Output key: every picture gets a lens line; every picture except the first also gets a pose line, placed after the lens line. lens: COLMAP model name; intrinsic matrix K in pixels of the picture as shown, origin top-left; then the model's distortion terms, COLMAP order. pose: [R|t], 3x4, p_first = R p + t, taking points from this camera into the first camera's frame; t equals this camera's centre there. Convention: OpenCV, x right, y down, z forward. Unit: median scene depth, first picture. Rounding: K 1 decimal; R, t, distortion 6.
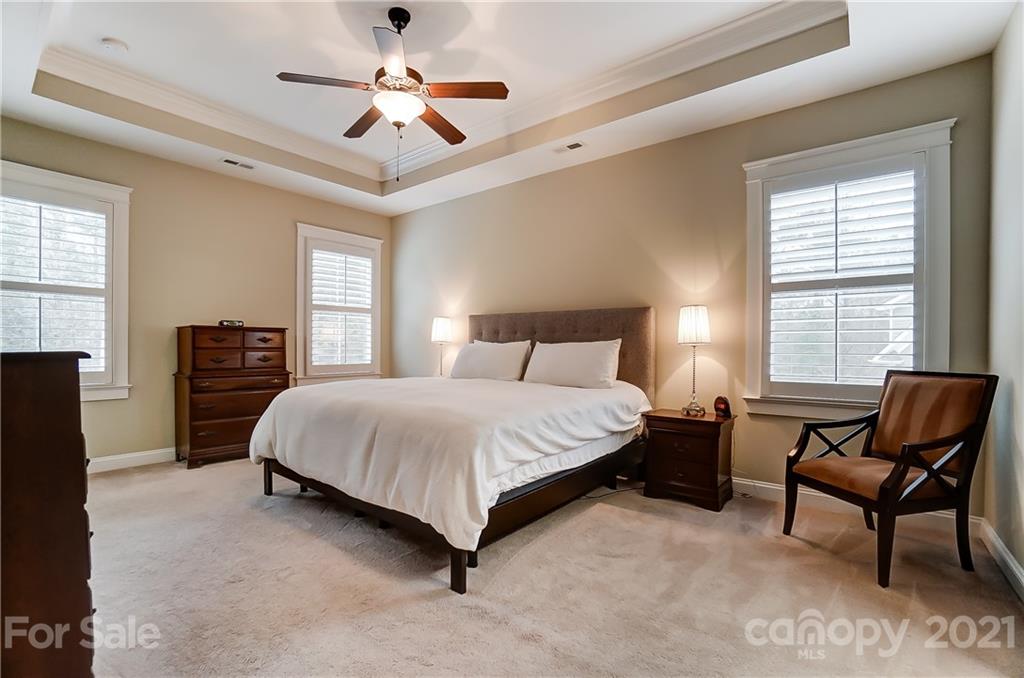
lens RADIAL K [[432.4, 0, 512.0], [0, 432.4, 339.0], [0, 0, 1]] dist [-0.019089, 0.000065]
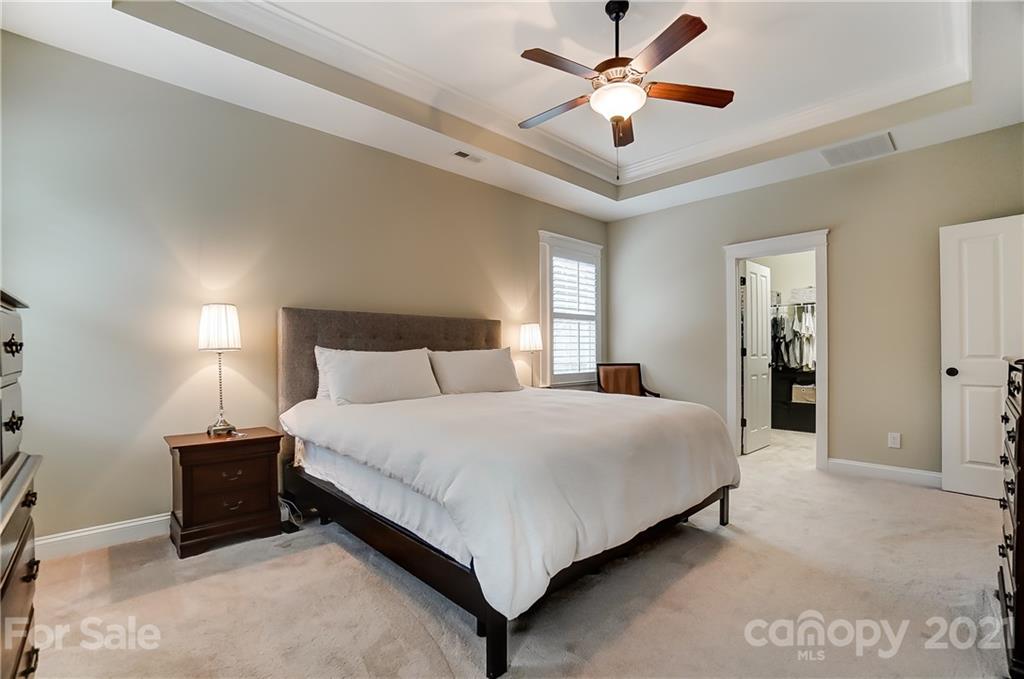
lens RADIAL K [[463.0, 0, 512.0], [0, 463.0, 339.5], [0, 0, 1]] dist [0.079517, 0.000103]
pose [[0.179942, 0.015145, 0.983561, -1.100113], [-0.009276, 0.999863, -0.013699, -0.004819], [-0.983633, -0.006658, 0.180058, 0.836655]]
